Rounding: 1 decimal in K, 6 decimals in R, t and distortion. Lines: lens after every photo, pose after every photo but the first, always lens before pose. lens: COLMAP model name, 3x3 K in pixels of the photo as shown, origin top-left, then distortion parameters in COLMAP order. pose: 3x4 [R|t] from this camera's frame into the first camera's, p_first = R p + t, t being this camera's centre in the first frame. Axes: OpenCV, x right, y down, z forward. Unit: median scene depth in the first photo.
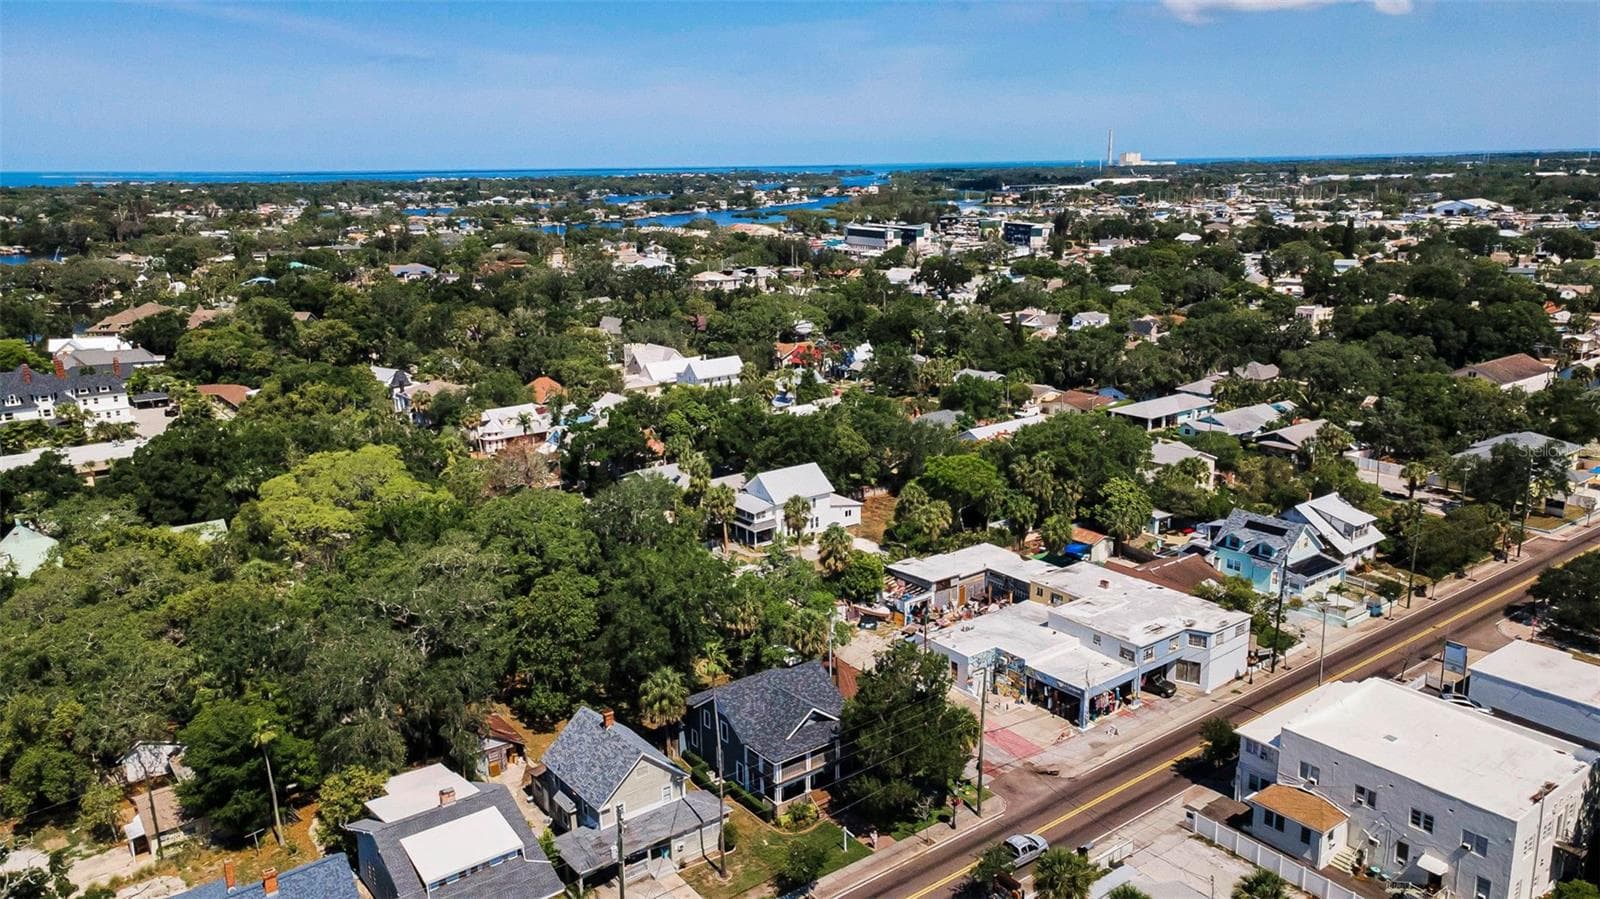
lens RADIAL K [[1145.2, 0, 800.0], [0, 1145.2, 449.5], [0, 0, 1]] dist [0.041770, 0.001896]
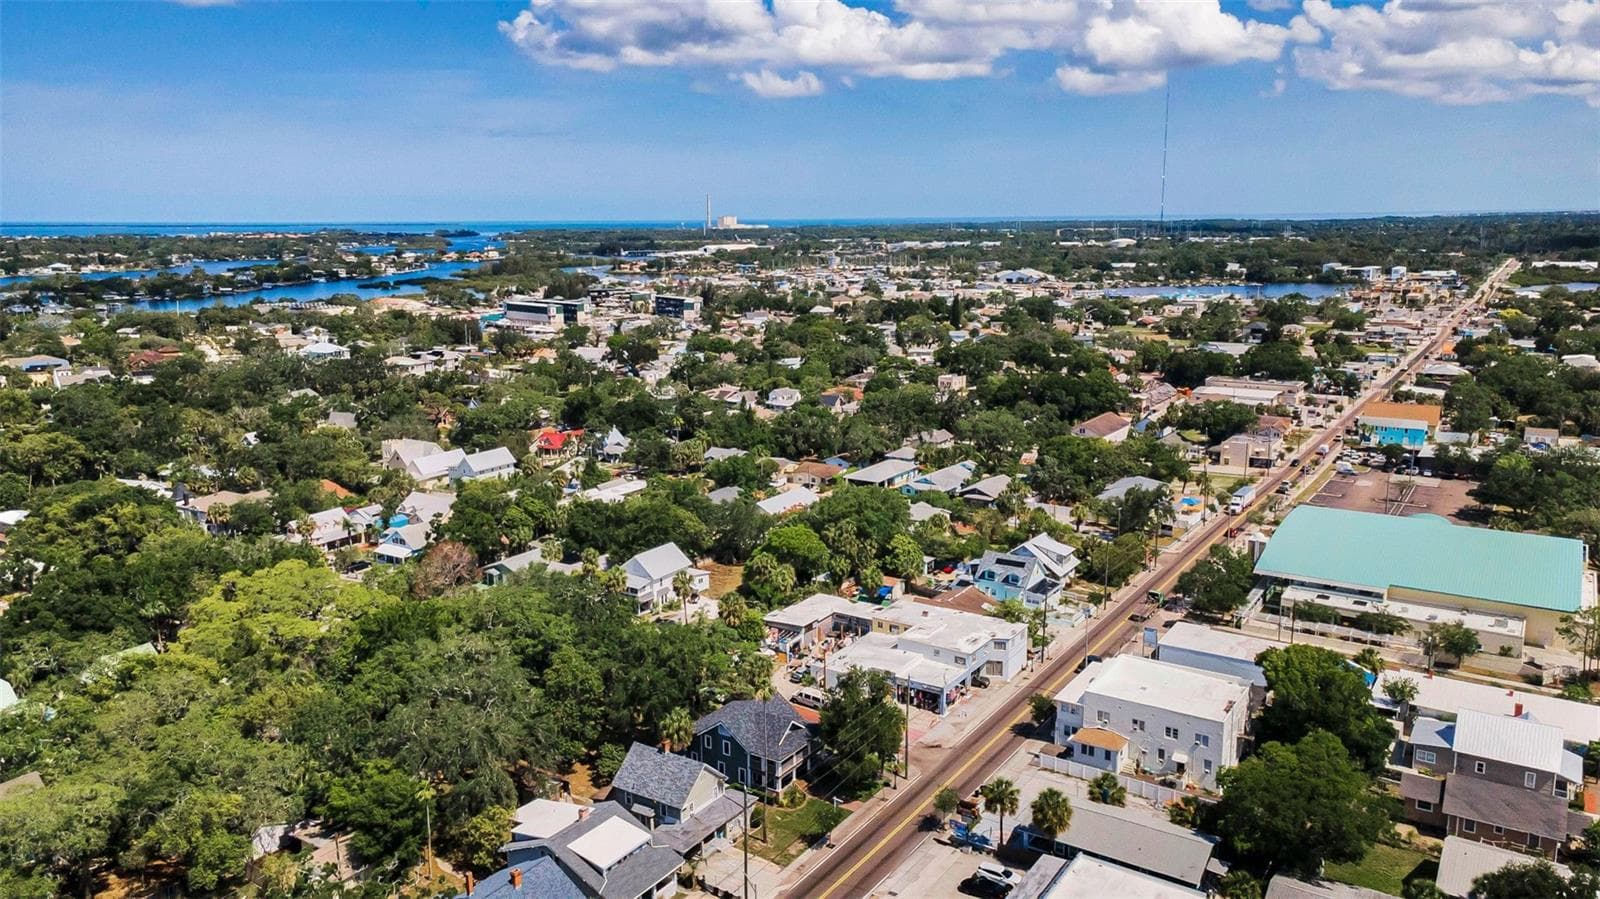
lens RADIAL K [[1145.2, 0, 800.0], [0, 1145.2, 449.5], [0, 0, 1]] dist [0.041770, 0.001896]
pose [[0.943806, -0.057588, 0.325444, -0.265430], [0.073390, 0.996636, -0.036479, -0.034505], [-0.322248, 0.058313, 0.944858, -0.224261]]
